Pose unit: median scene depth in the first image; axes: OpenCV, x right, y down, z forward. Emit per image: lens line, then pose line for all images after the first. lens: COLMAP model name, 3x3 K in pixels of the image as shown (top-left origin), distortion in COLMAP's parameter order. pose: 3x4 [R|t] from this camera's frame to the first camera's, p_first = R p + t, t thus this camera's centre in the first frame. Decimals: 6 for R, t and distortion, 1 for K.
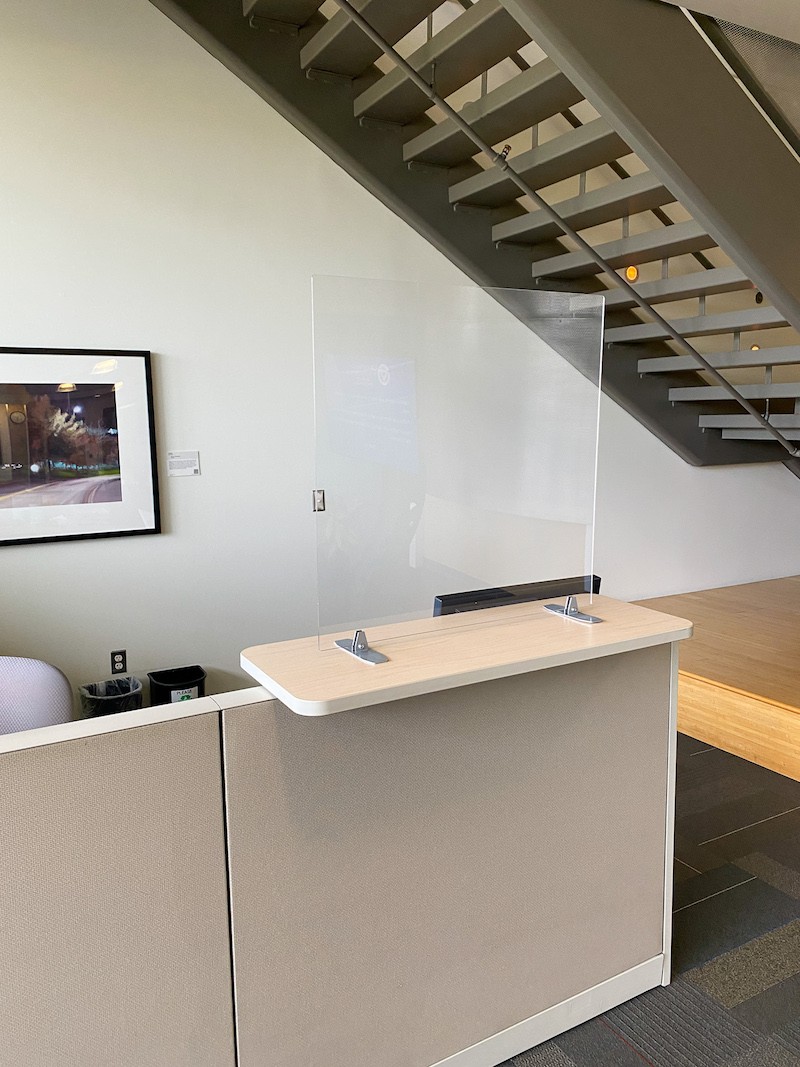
lens RADIAL K [[805.6, 0, 394.4], [0, 805.6, 526.7], [0, 0, 1]] dist [0.005555, -0.027317]
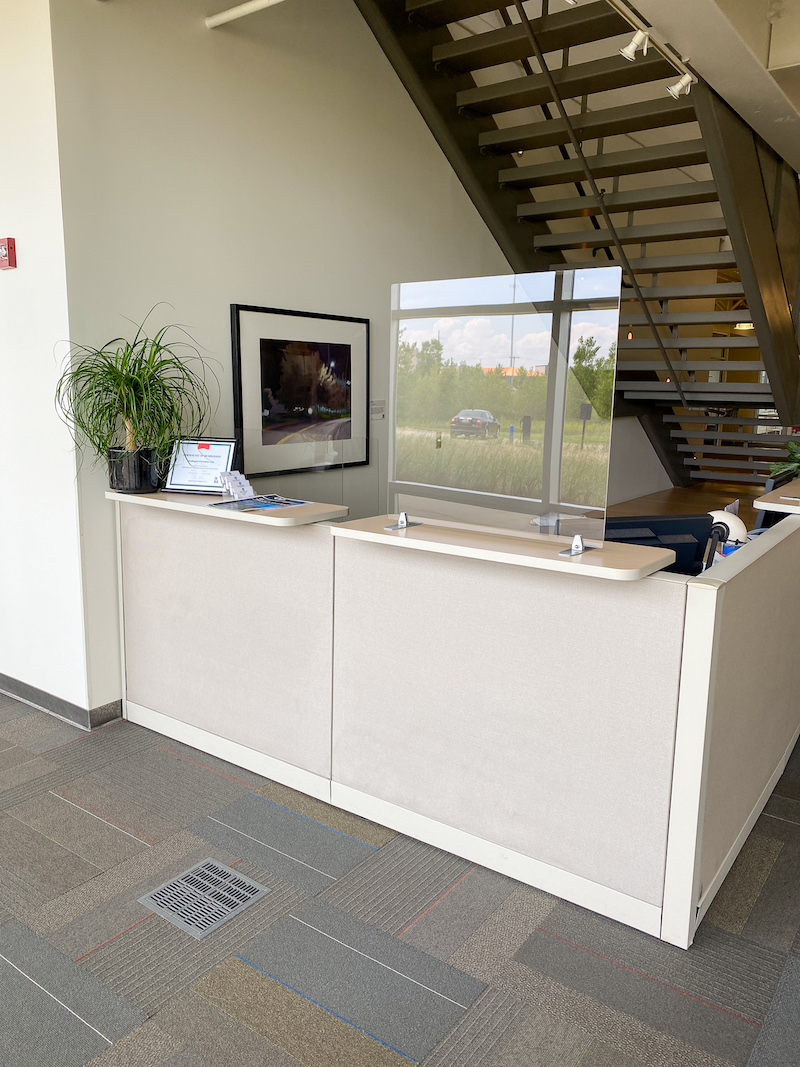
lens RADIAL K [[805.6, 0, 374.4], [0, 805.6, 527.2], [0, 0, 1]] dist [0.005555, -0.027317]
pose [[0.912894, -0.049767, 0.405152, -0.829469], [0.032113, 0.998220, 0.050259, 0.043882], [-0.406932, -0.032871, 0.912867, -0.164162]]
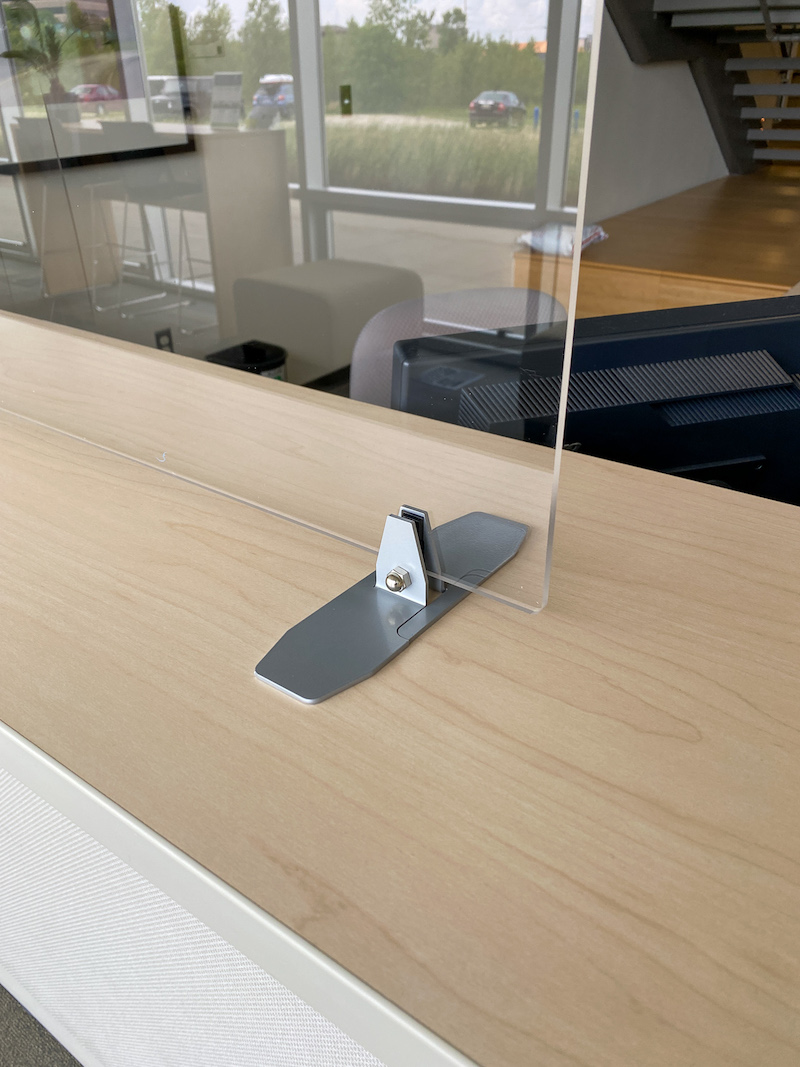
lens RADIAL K [[805.6, 0, 393.1], [0, 805.6, 533.3], [0, 0, 1]] dist [0.005555, -0.027317]
pose [[0.907173, -0.219846, 0.358756, -0.465554], [0.066552, 0.916879, 0.393579, 0.052686], [-0.415462, -0.333168, 0.846398, 0.266679]]
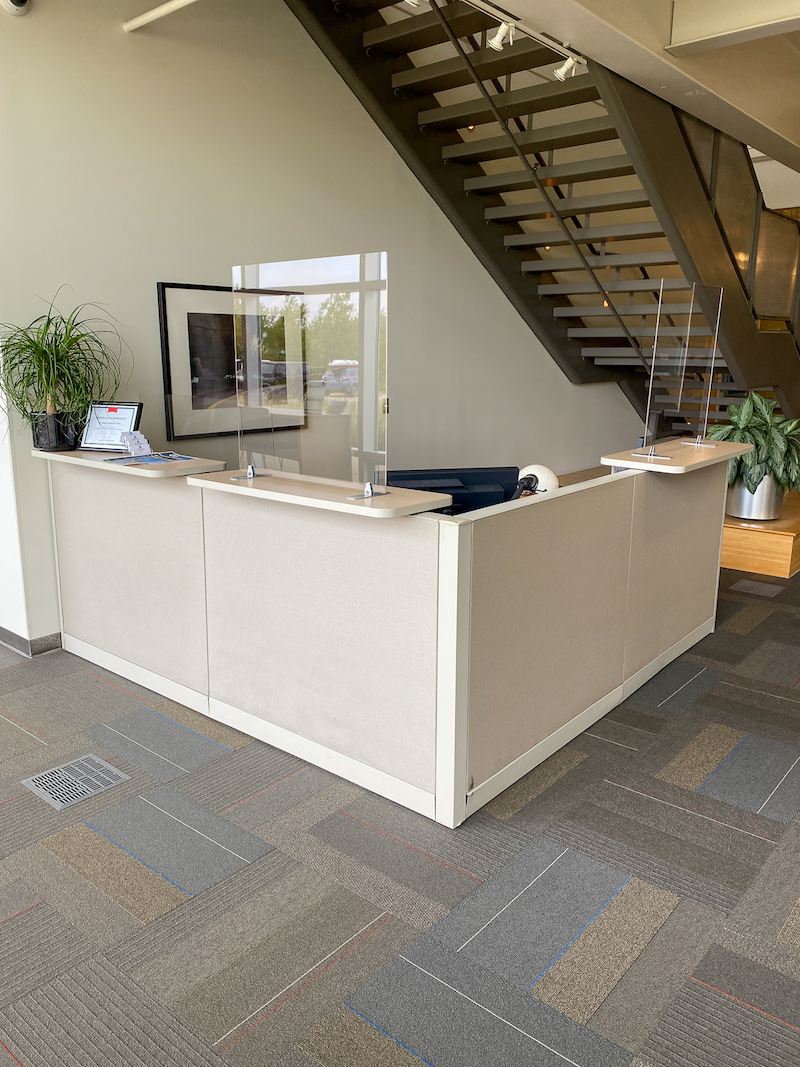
lens RADIAL K [[805.6, 0, 385.0], [0, 805.6, 531.2], [0, 0, 1]] dist [0.005555, -0.027317]
pose [[0.936096, -0.063024, 0.346053, -0.677669], [0.033122, 0.995239, 0.091659, 0.063770], [-0.350182, -0.074340, 0.933727, -0.353828]]
